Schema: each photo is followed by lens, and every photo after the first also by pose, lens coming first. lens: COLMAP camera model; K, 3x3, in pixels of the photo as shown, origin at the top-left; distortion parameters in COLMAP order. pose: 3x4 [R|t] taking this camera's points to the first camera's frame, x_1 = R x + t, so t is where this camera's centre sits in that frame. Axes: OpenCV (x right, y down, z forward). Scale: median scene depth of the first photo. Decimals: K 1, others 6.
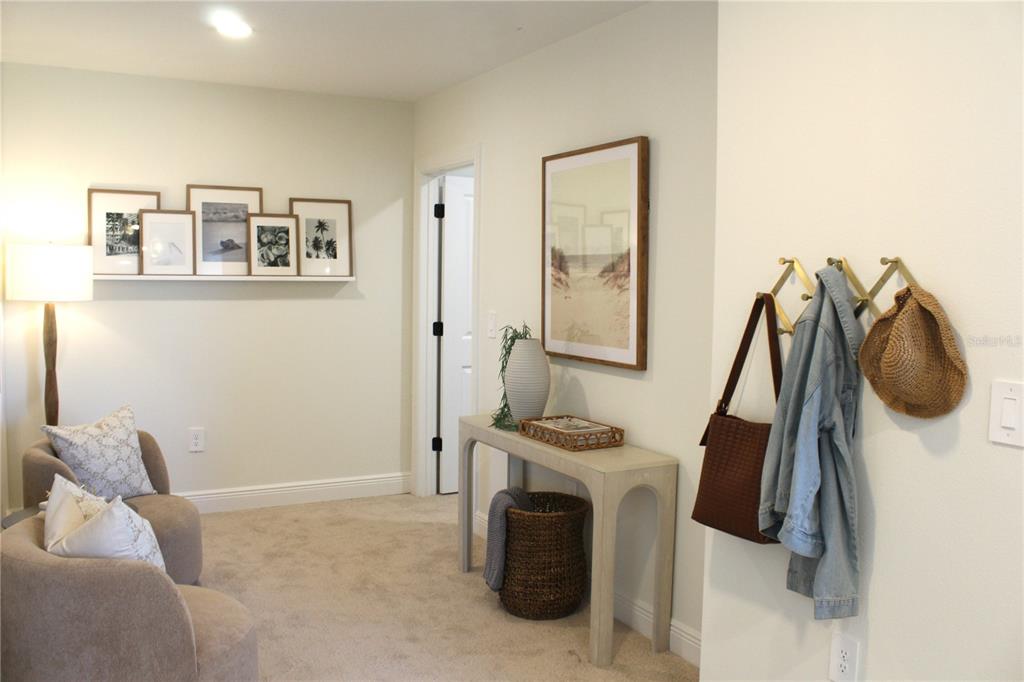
lens RADIAL K [[845.2, 0, 513.2], [0, 845.2, 333.9], [0, 0, 1]] dist [-0.139220, 0.076107]
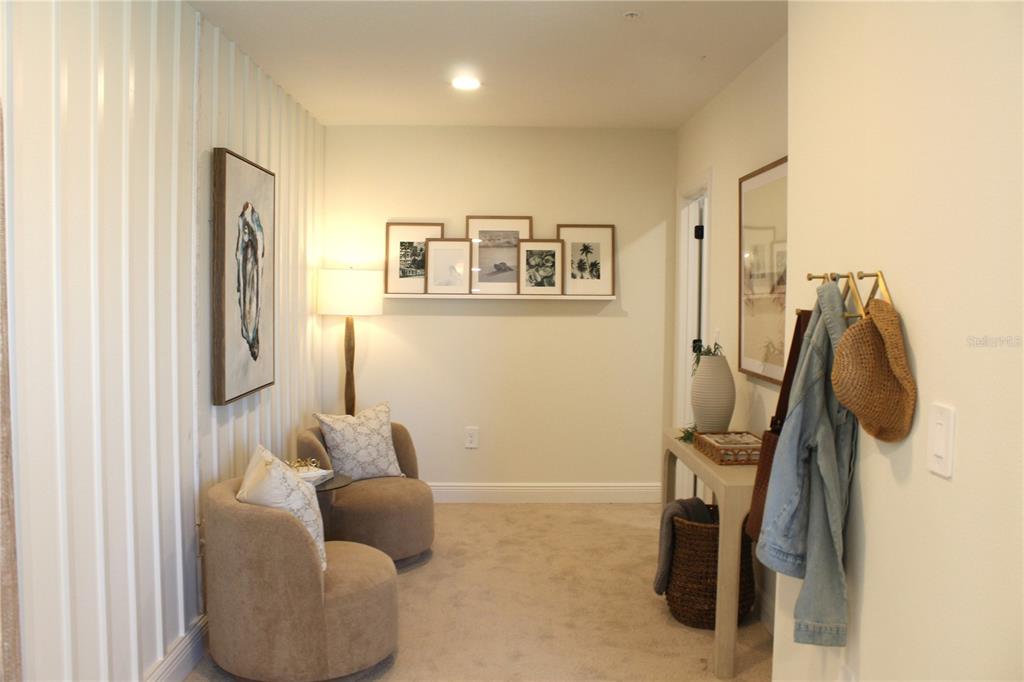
lens RADIAL K [[845.2, 0, 533.8], [0, 845.2, 334.7], [0, 0, 1]] dist [-0.139220, 0.076107]
pose [[0.895503, 0.016279, -0.444757, 0.248113], [-0.026353, 0.999517, -0.016475, 0.002804], [0.444274, 0.026474, 0.895500, -0.012828]]
